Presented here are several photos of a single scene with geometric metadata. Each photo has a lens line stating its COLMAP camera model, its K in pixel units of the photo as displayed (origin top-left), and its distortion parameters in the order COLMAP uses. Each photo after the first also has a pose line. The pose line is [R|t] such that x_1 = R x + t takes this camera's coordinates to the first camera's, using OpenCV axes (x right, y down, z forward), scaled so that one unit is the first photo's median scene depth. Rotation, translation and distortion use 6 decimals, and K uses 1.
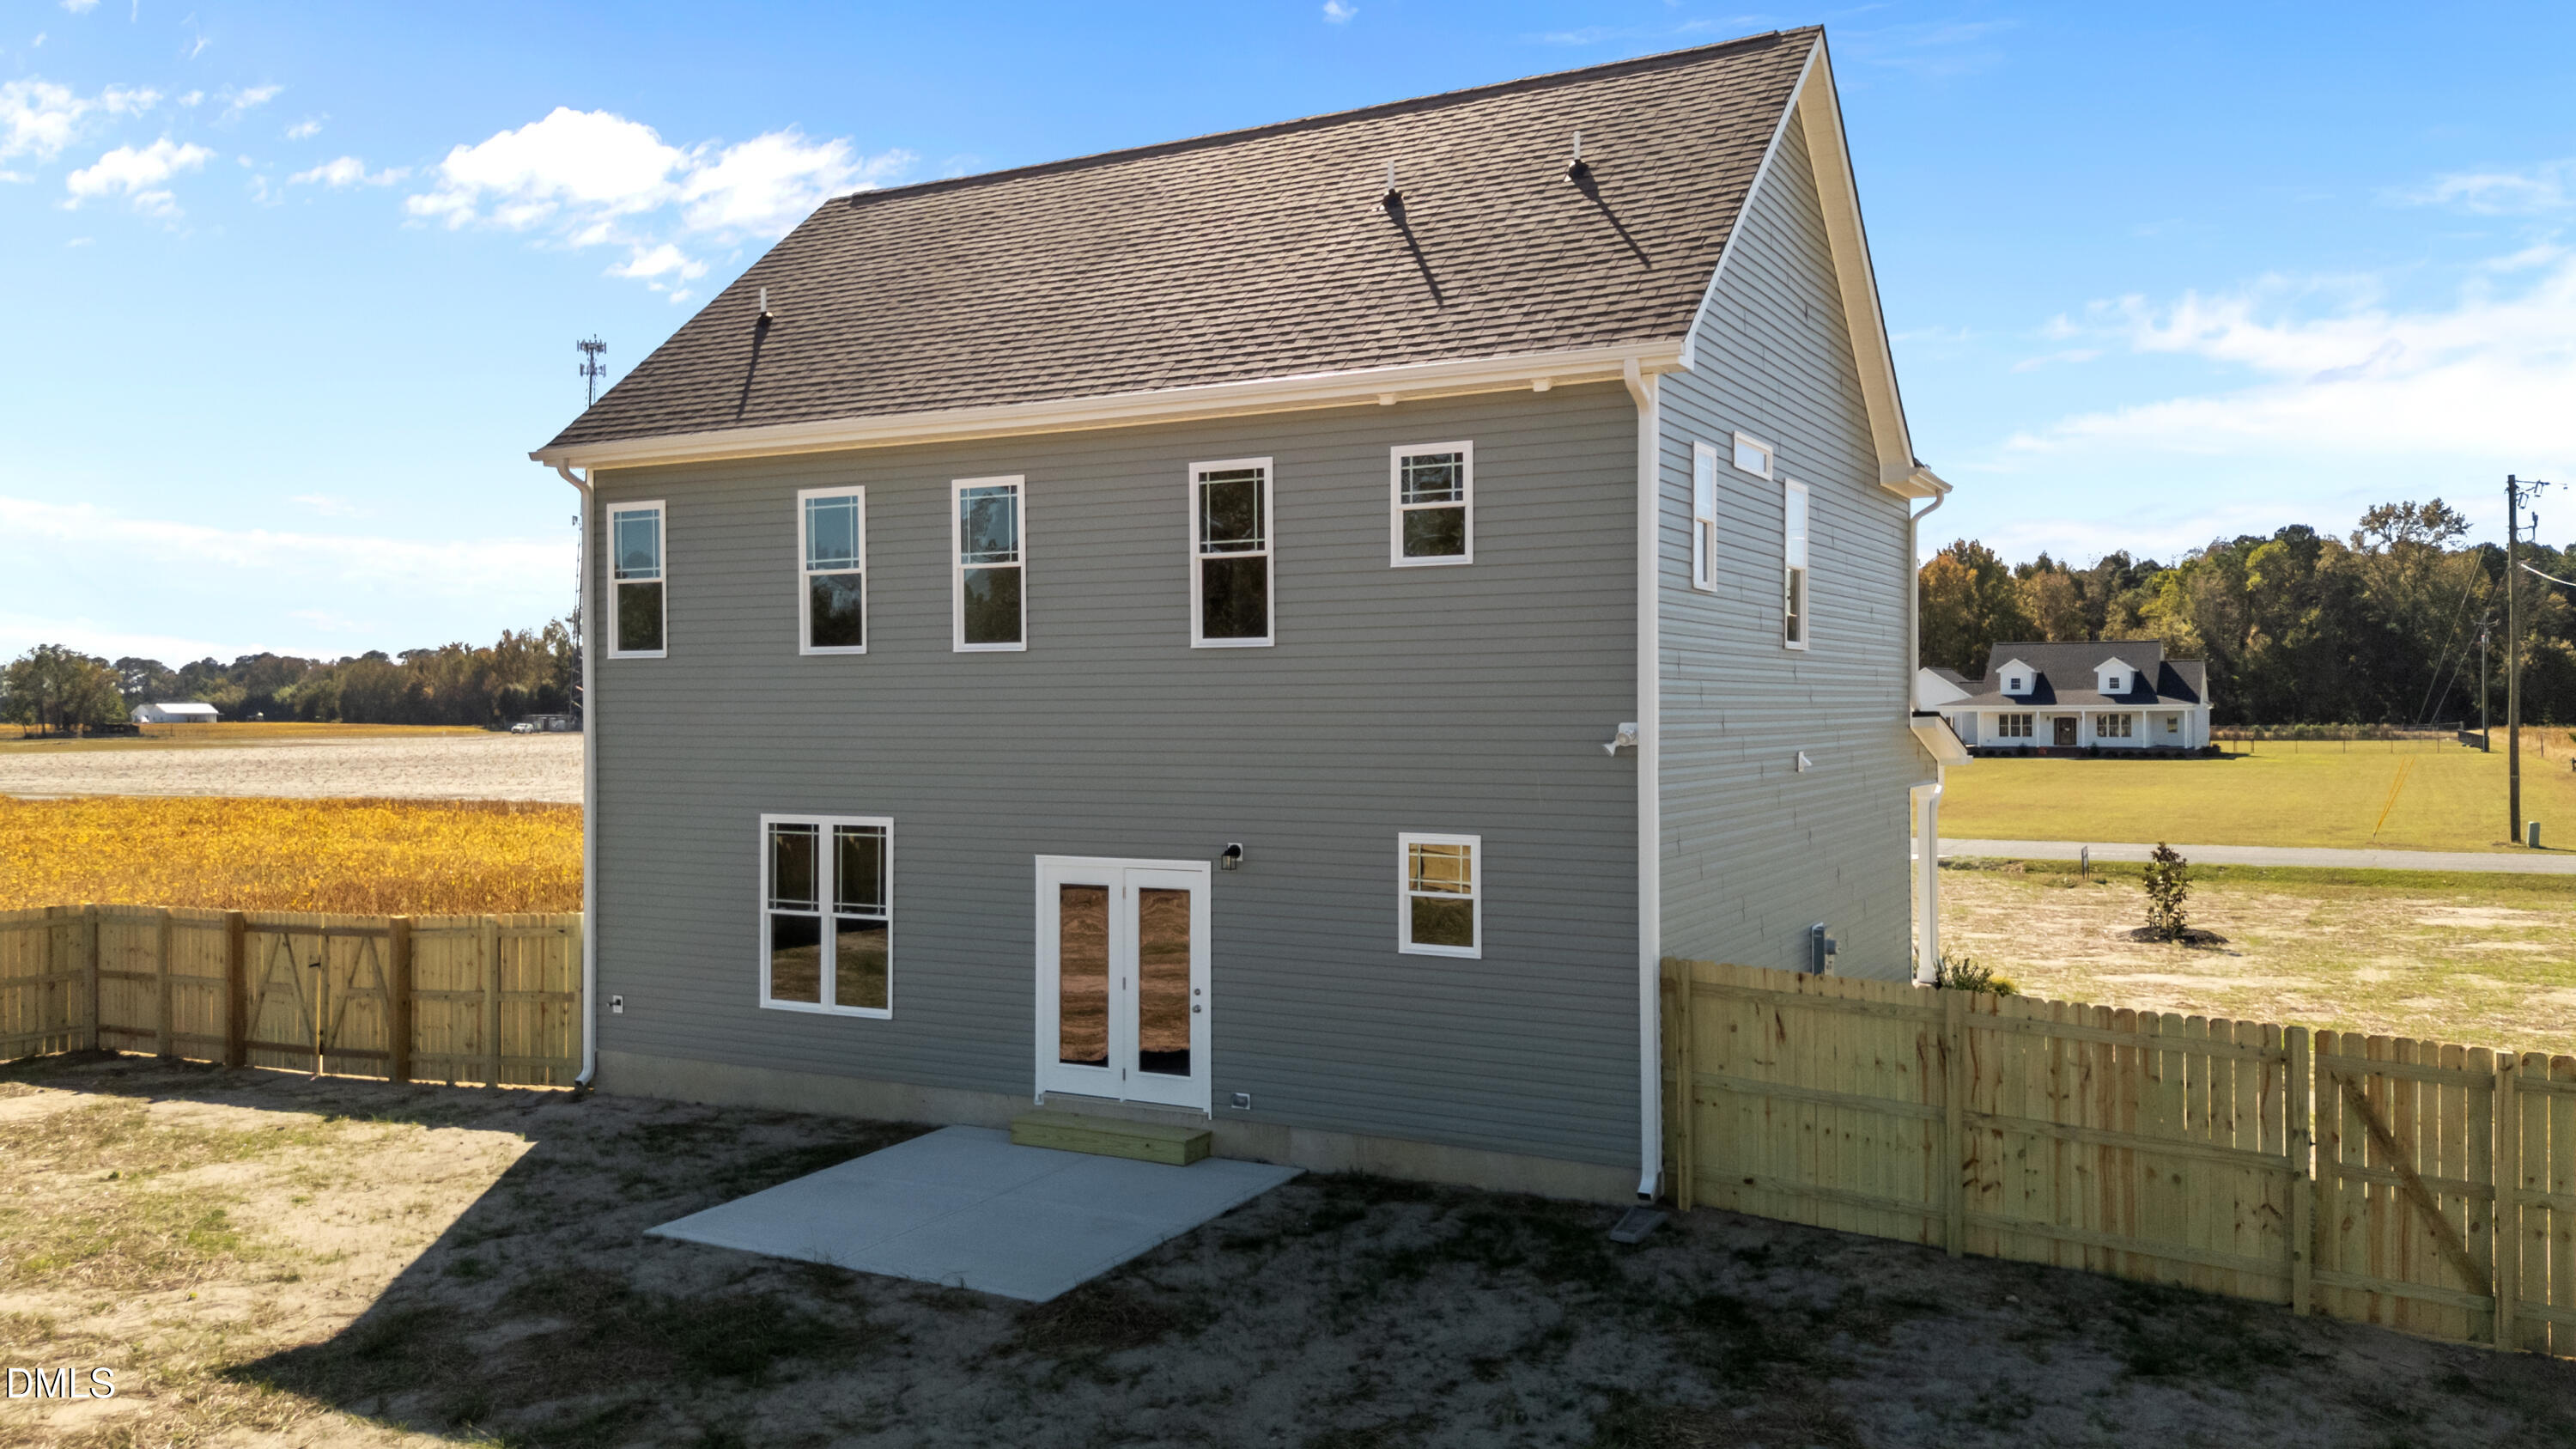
lens RADIAL K [[1898.6, 0, 1288.0], [0, 1898.6, 724.5], [0, 0, 1]] dist [0.084010, -0.082273]
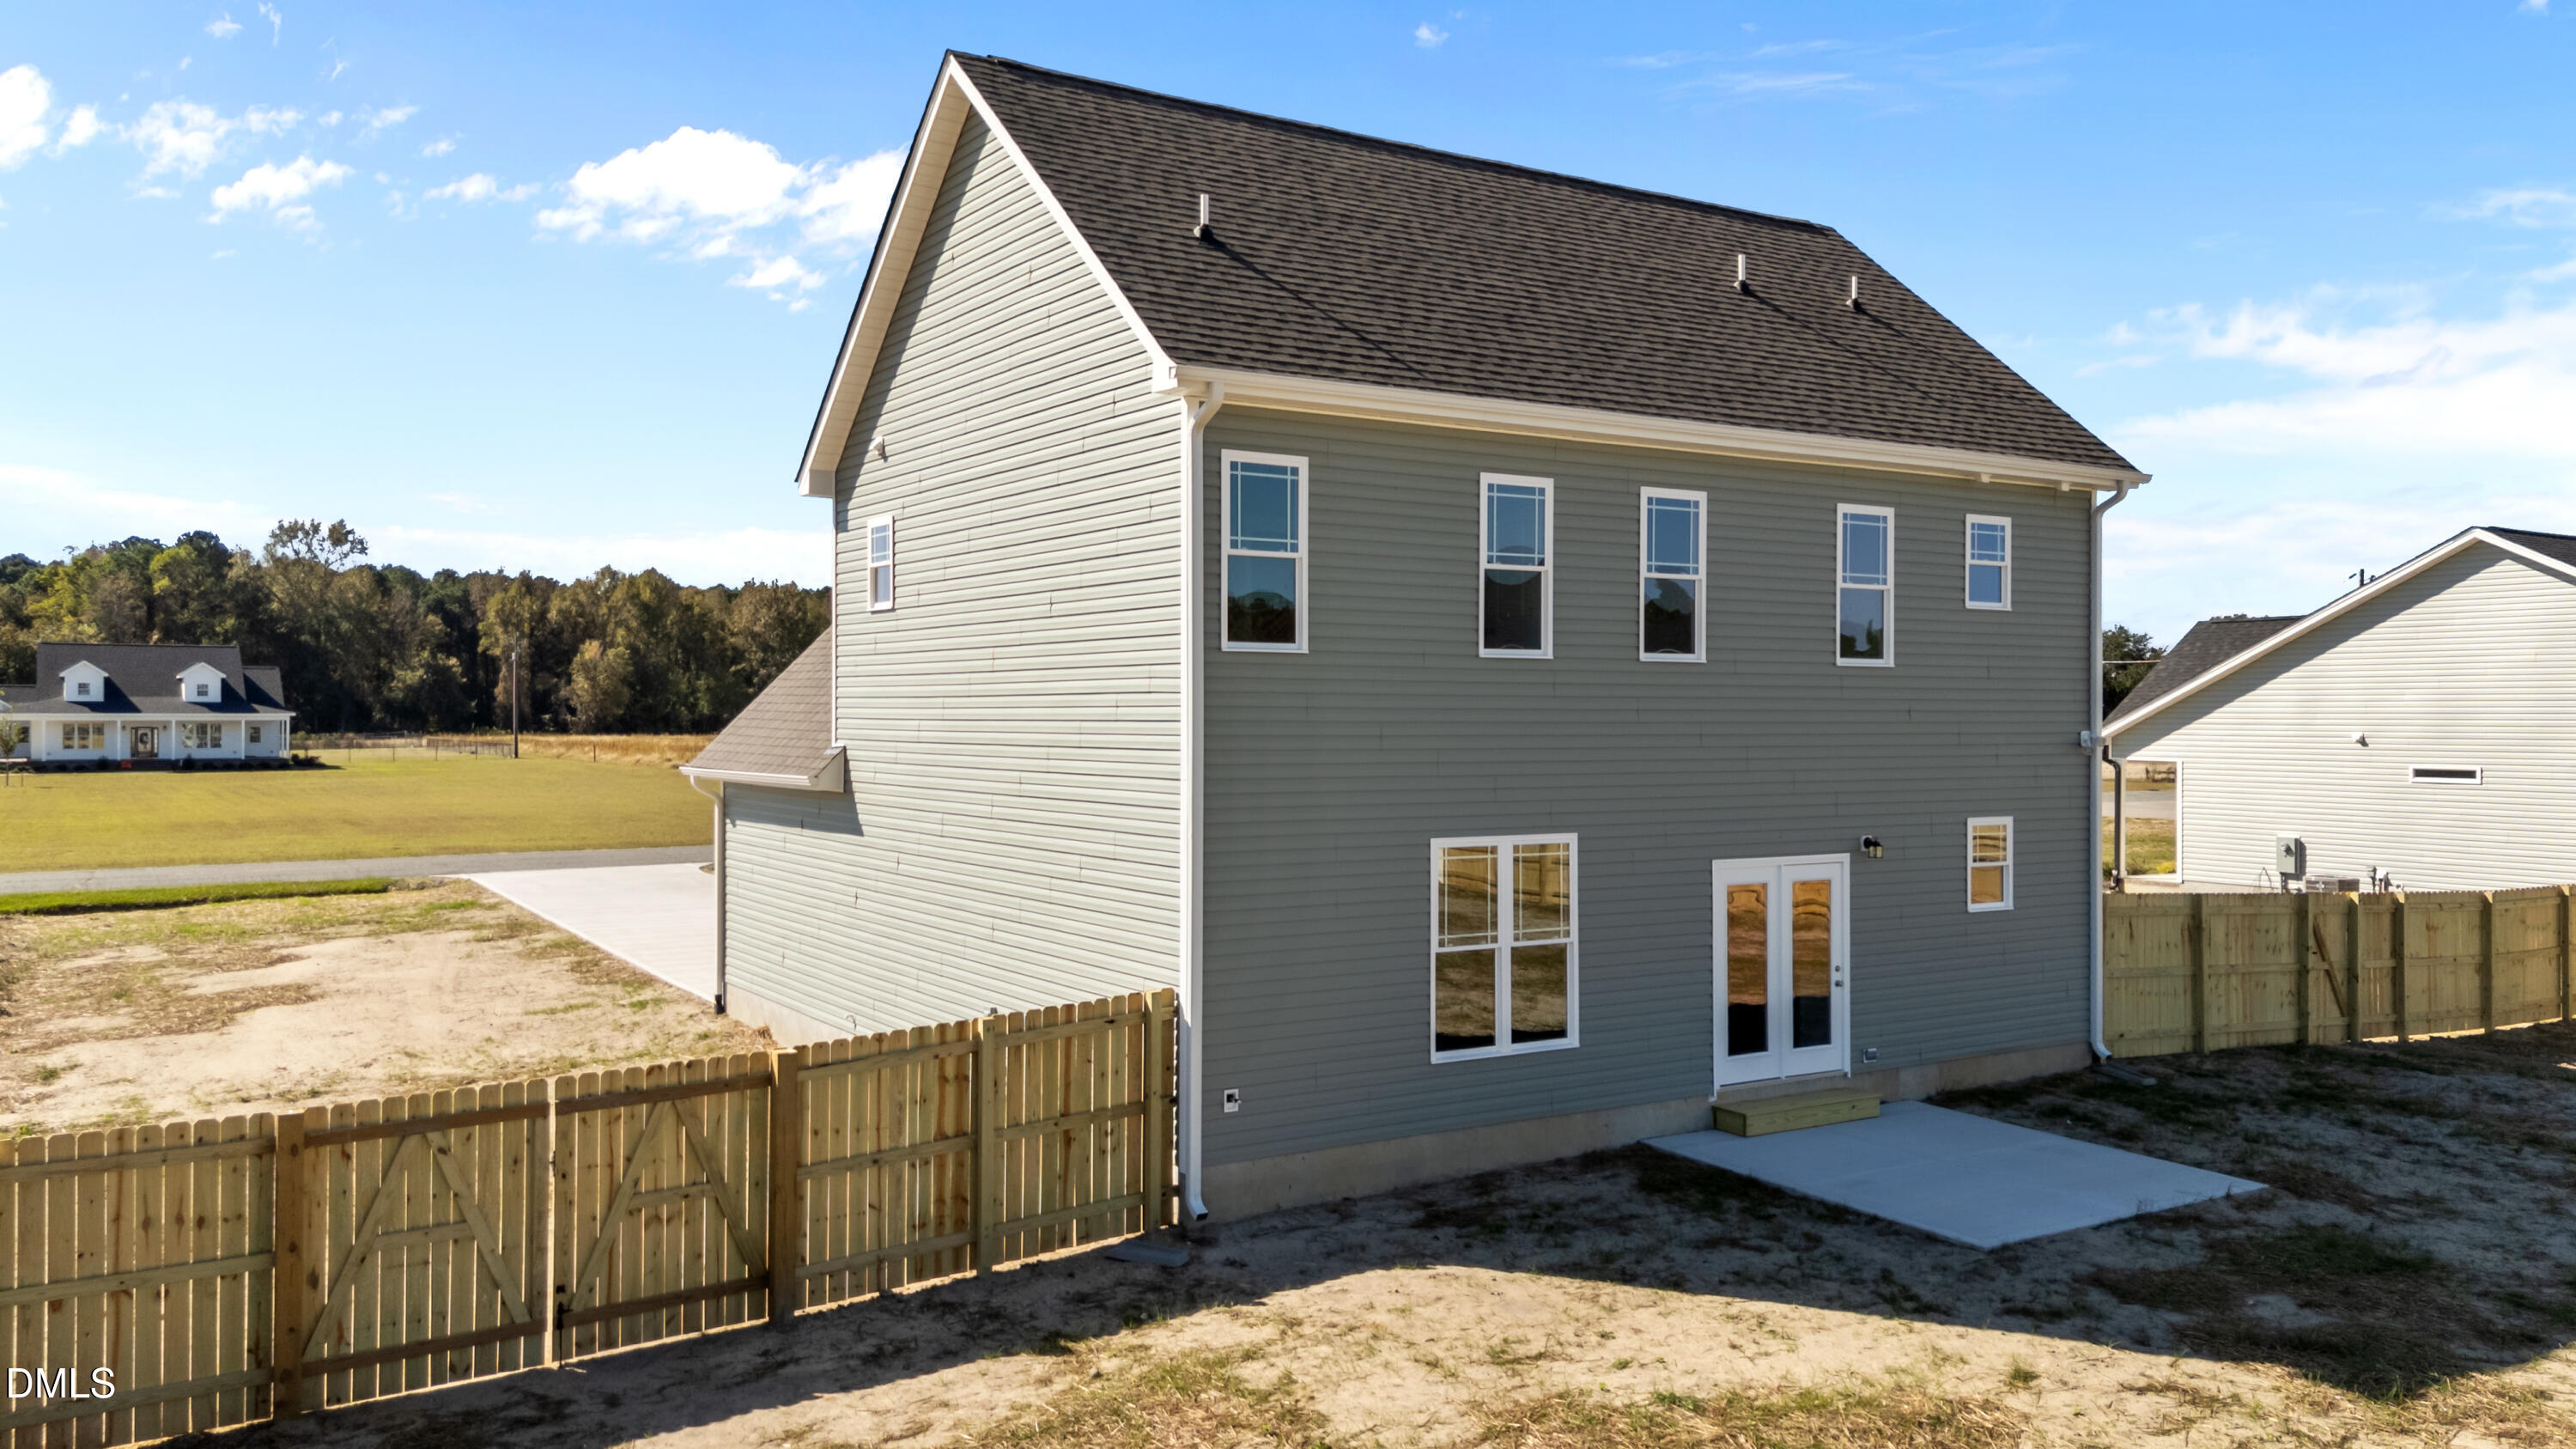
lens RADIAL K [[1911.6, 0, 1288.0], [0, 1911.6, 724.5], [0, 0, 1]] dist [0.037416, 0.000076]
pose [[0.476393, 0.001156, 0.879231, -0.977600], [0.003294, 0.999990, -0.003099, -0.002366], [-0.879226, 0.004373, 0.476385, 0.597163]]
